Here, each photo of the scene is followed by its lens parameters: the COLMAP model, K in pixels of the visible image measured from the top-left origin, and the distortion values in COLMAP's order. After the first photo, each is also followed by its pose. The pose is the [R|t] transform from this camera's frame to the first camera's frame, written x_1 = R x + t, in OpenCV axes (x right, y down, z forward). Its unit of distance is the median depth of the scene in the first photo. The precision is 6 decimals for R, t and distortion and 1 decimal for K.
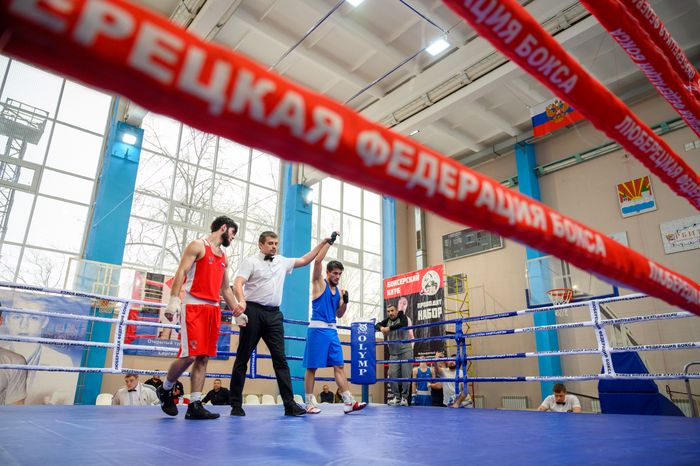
lens RADIAL K [[470.8, 0, 350.0], [0, 470.8, 233.0], [0, 0, 1]] dist [0.026827, 0.001681]
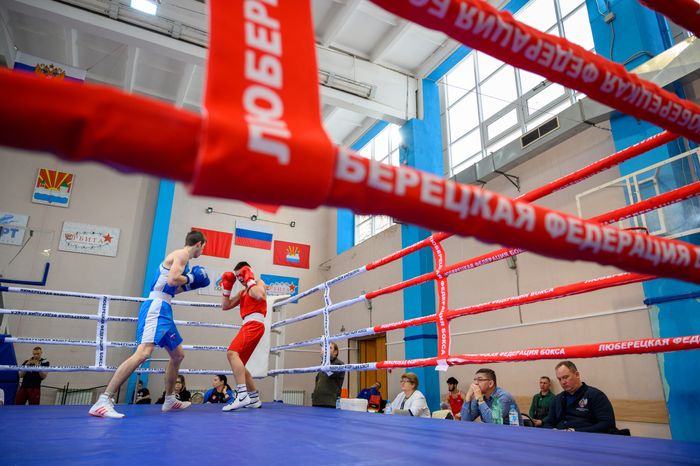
lens RADIAL K [[470.8, 0, 350.0], [0, 470.8, 233.0], [0, 0, 1]] dist [0.026827, 0.001681]
pose [[0.215543, 0.294799, 0.930932, -0.171334], [-0.318745, 0.922363, -0.218285, 0.031603], [-0.923007, -0.249681, 0.292775, 0.103500]]
